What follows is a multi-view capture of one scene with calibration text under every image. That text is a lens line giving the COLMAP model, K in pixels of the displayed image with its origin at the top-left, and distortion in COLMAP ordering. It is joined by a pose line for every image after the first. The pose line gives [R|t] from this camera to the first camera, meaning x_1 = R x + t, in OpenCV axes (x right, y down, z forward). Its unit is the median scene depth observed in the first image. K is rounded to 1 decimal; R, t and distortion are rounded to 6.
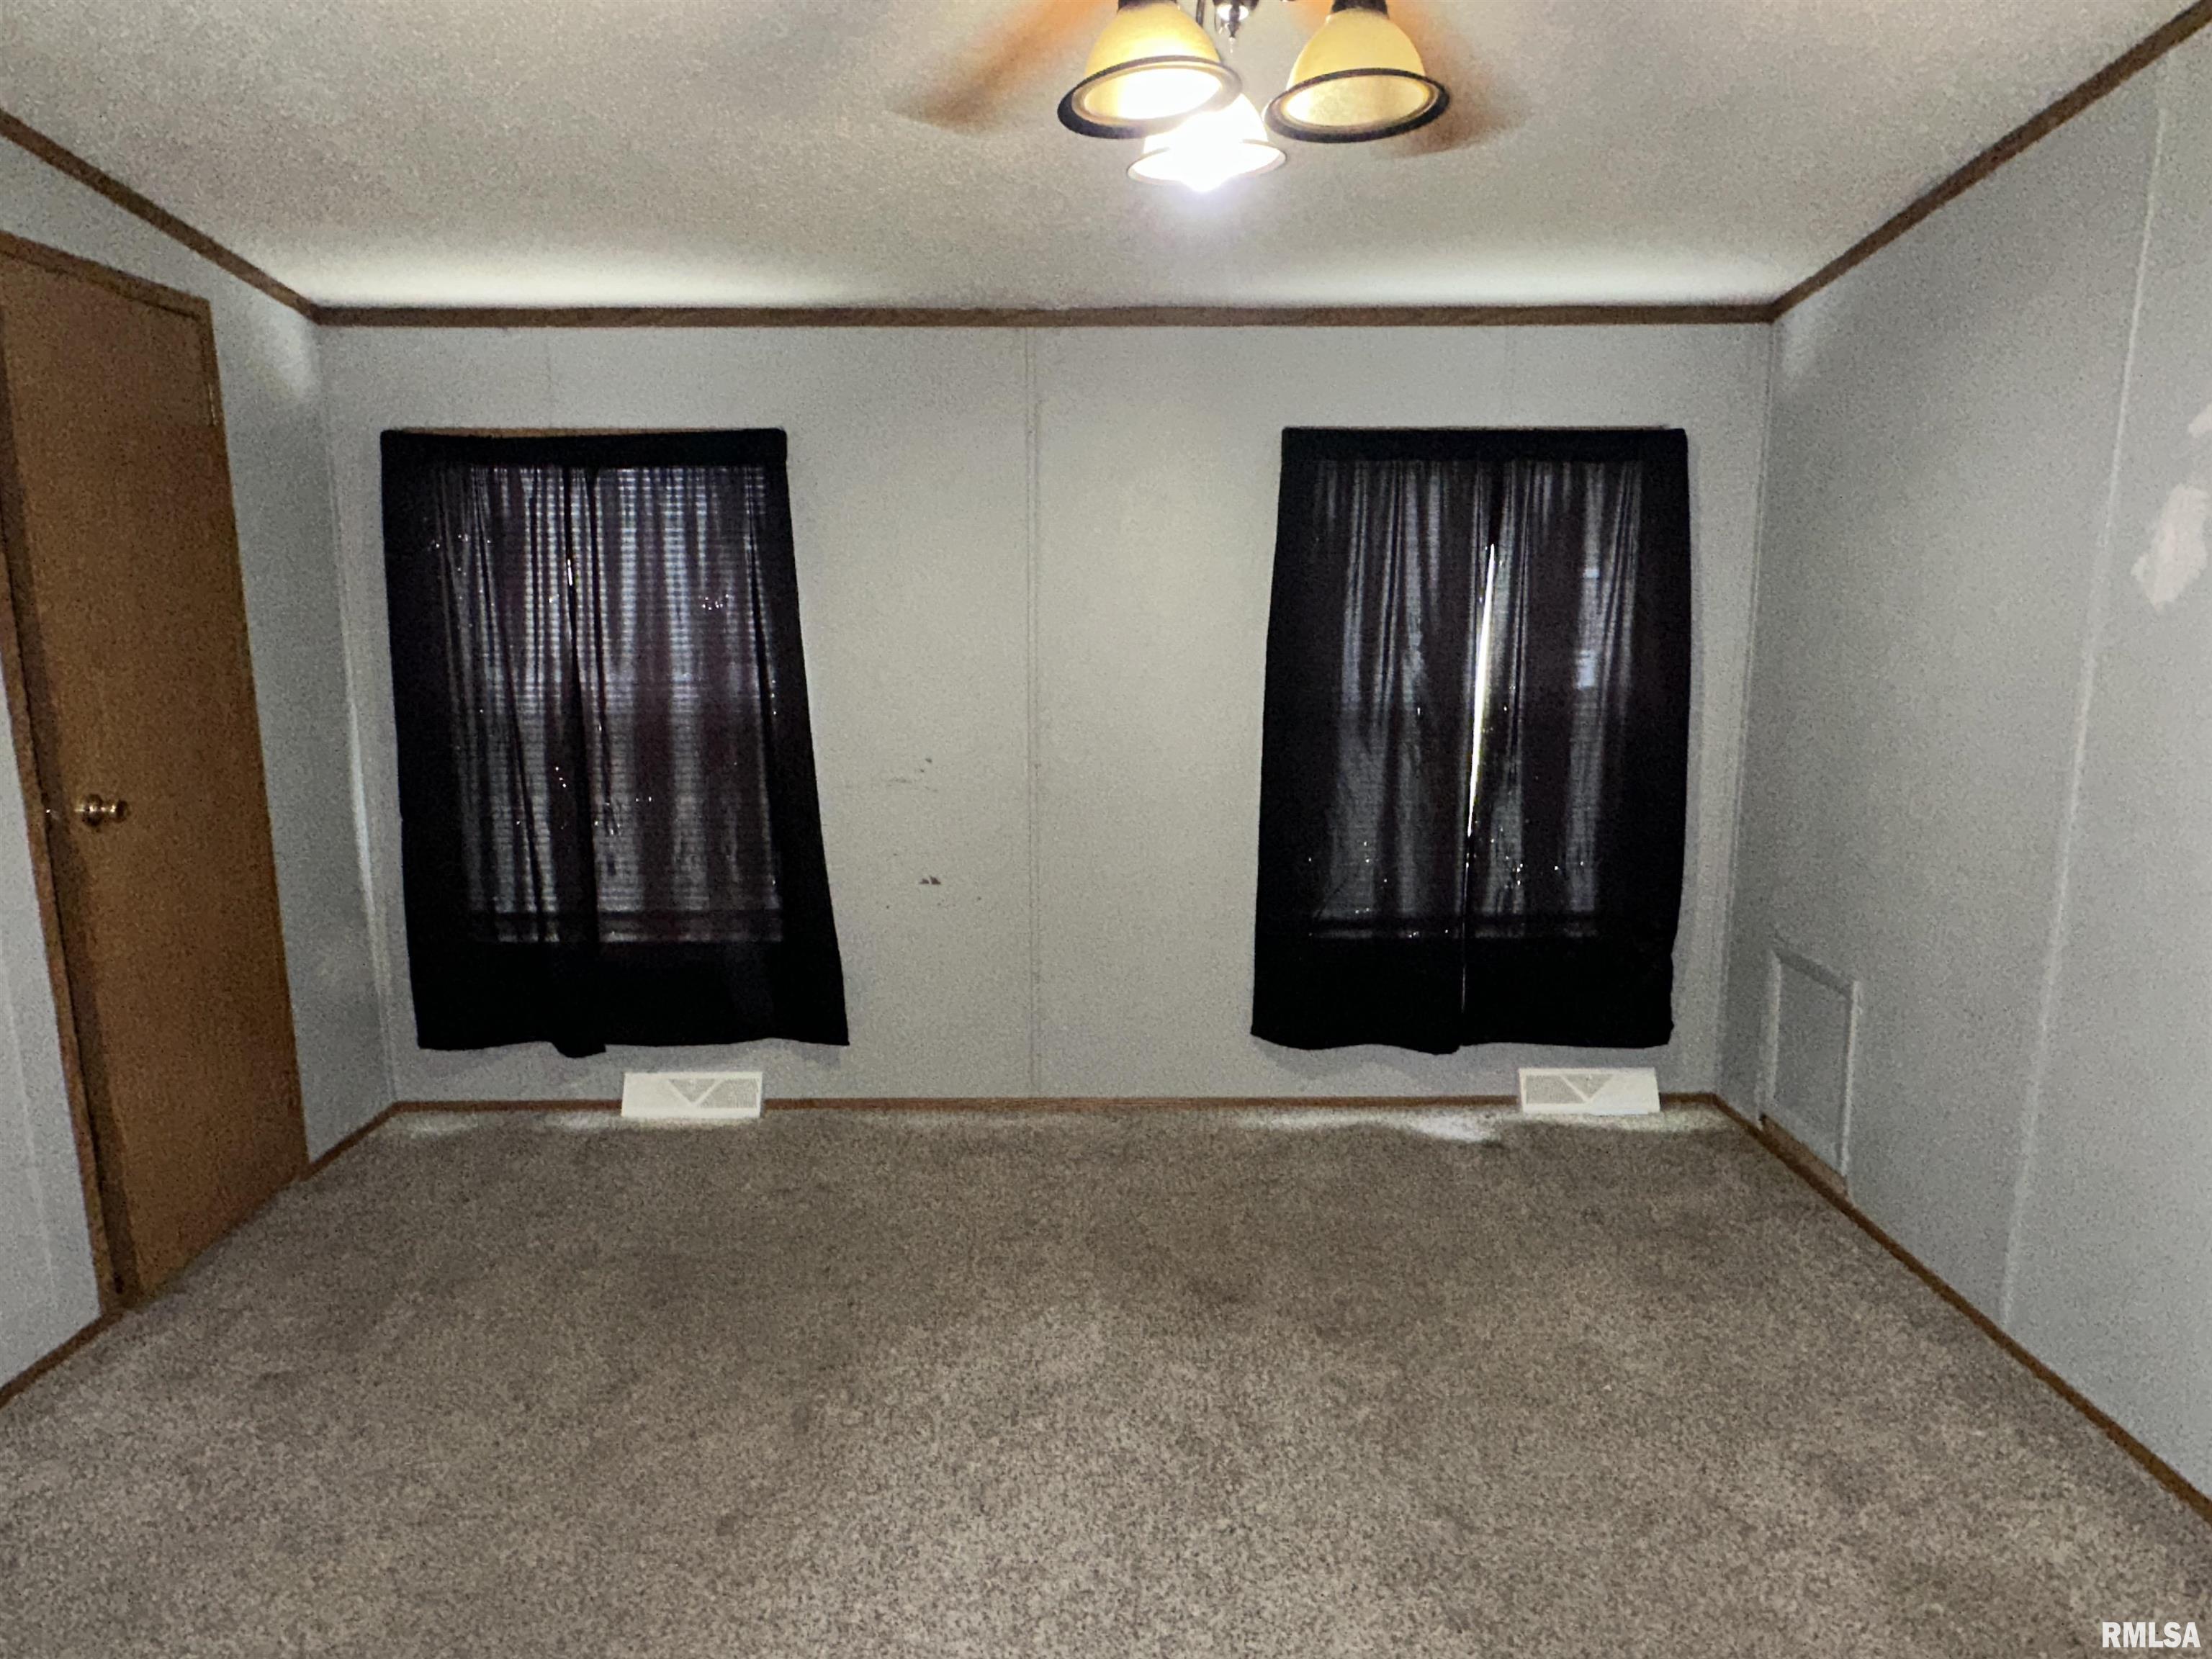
lens RADIAL K [[1335.4, 0, 1106.0], [0, 1335.4, 829.5], [0, 0, 1]] dist [-0.006330, -0.001109]
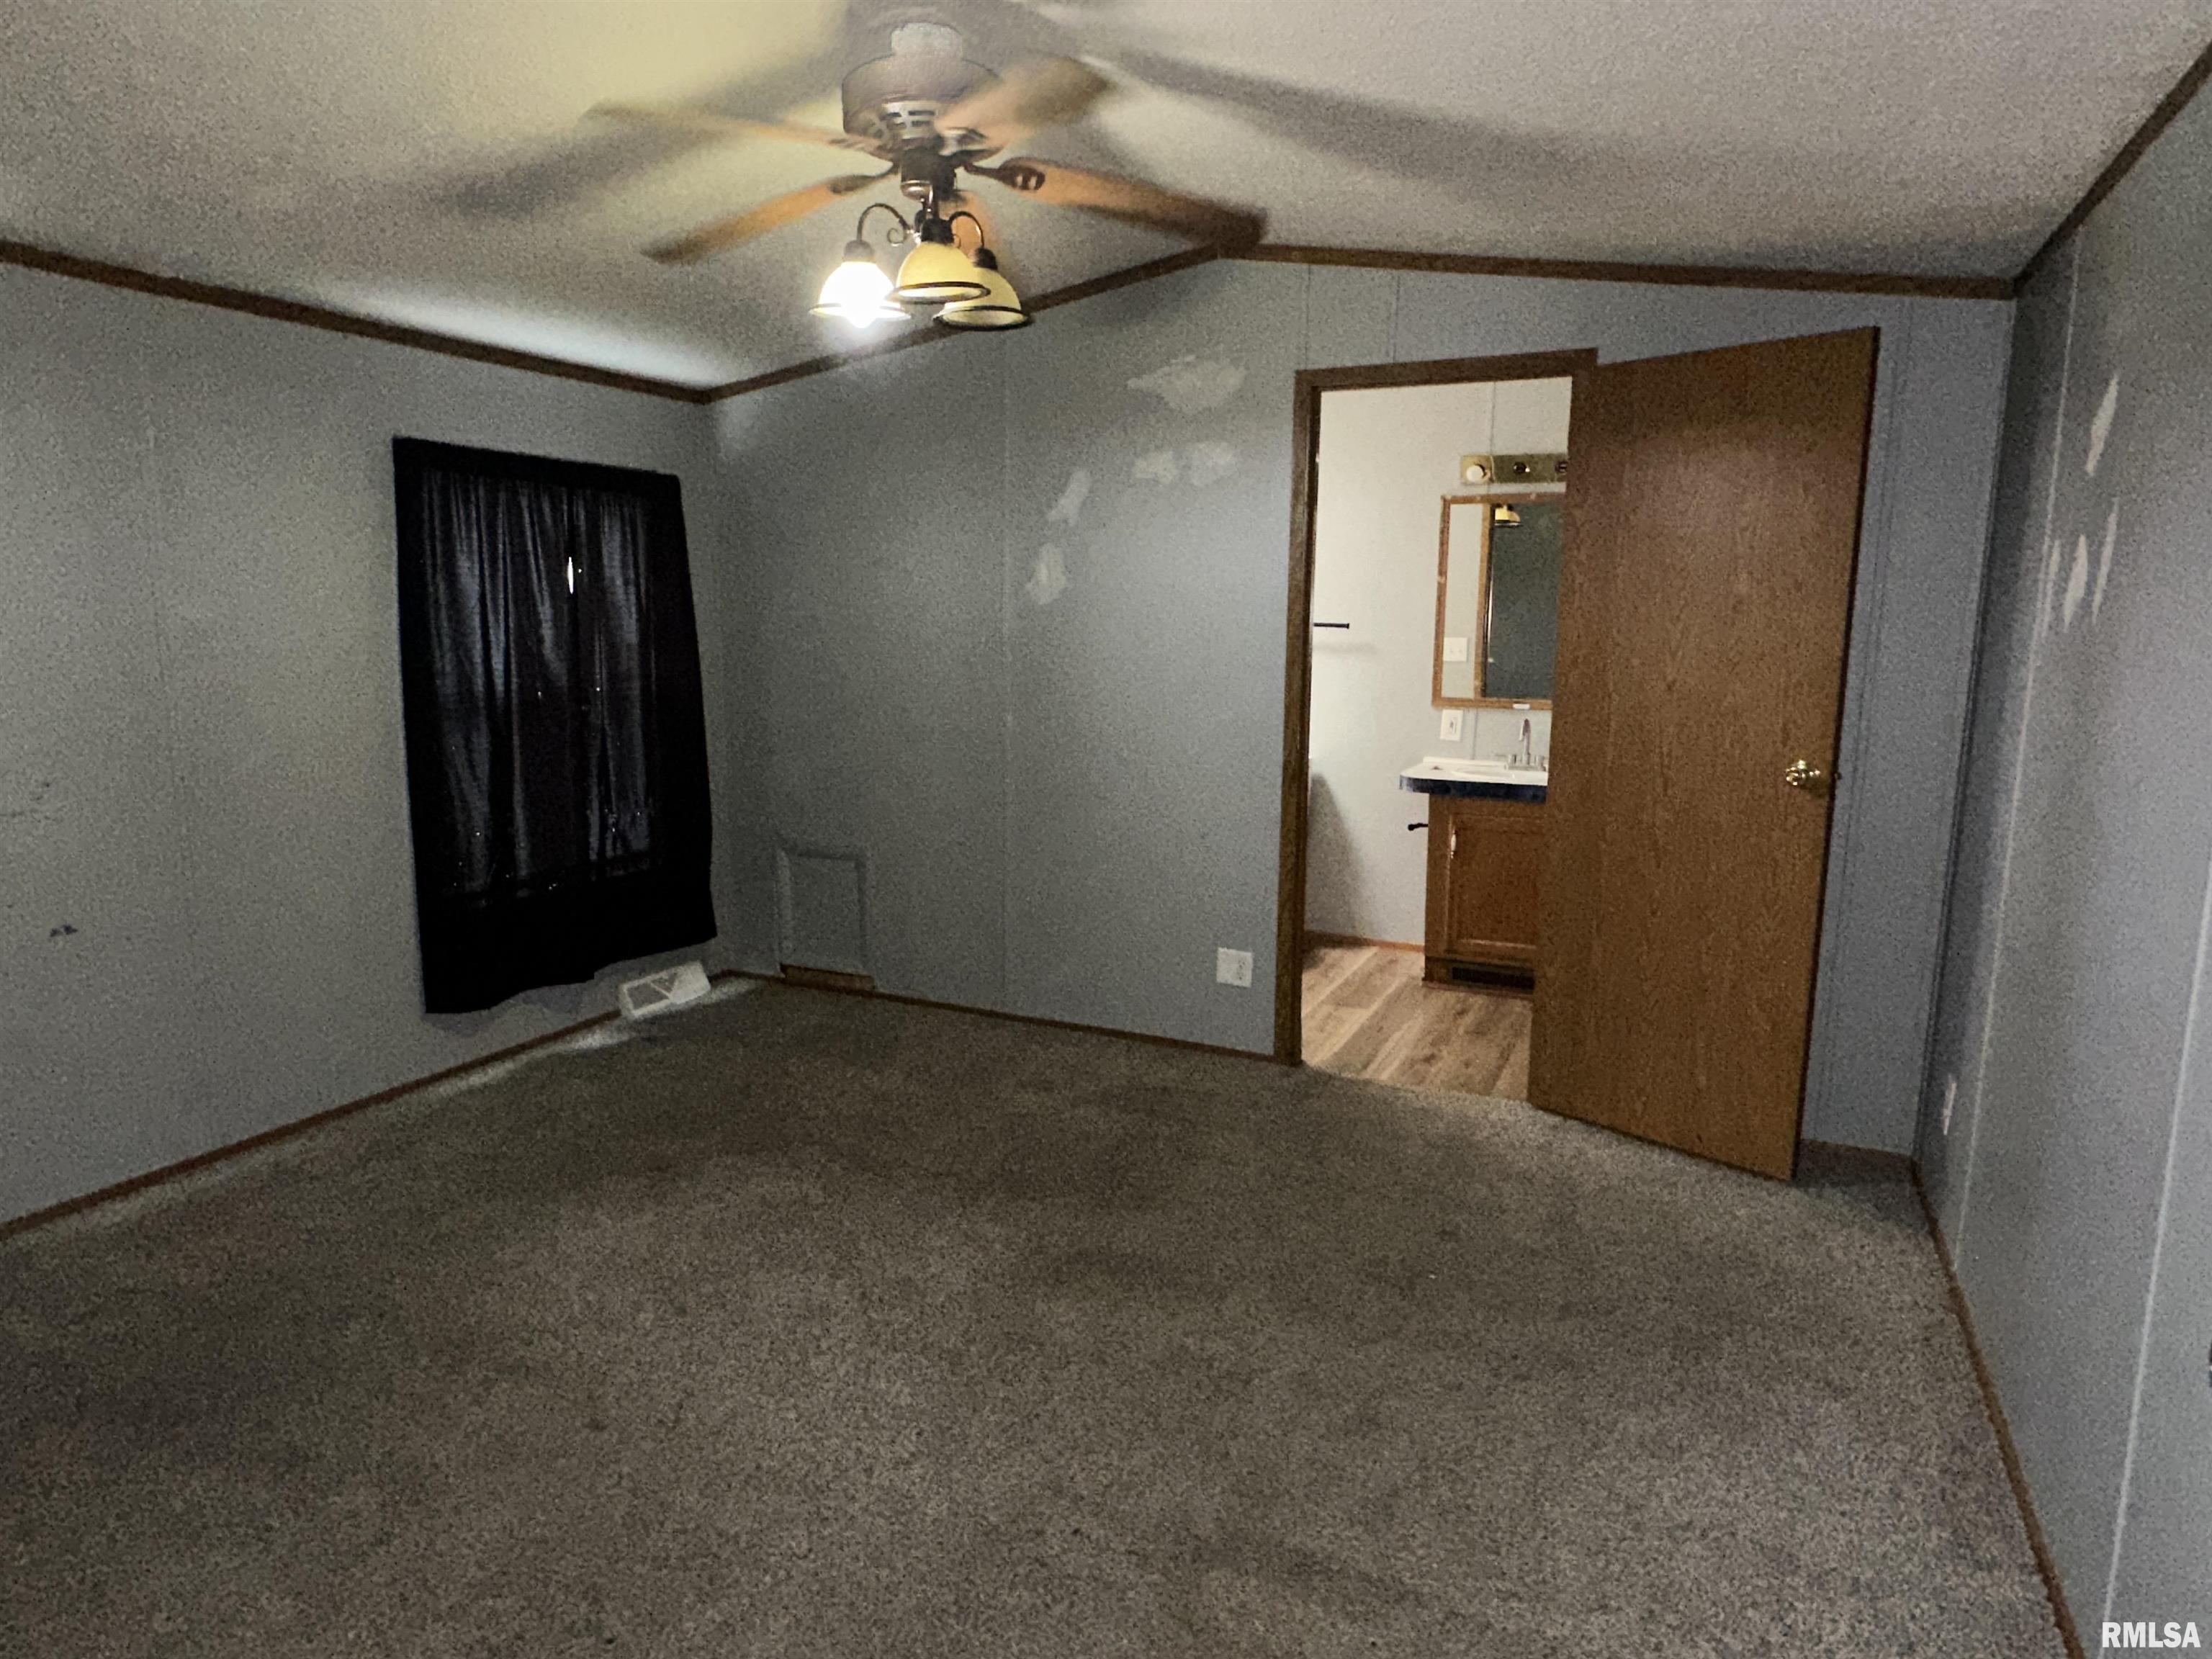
lens RADIAL K [[1335.4, 0, 1106.0], [0, 1335.4, 829.5], [0, 0, 1]] dist [-0.006330, -0.001109]
pose [[0.427030, -0.137880, 0.893663, -0.600207], [0.146402, 0.985809, 0.082140, 0.003684], [-0.892307, 0.095758, 0.441156, 0.050873]]
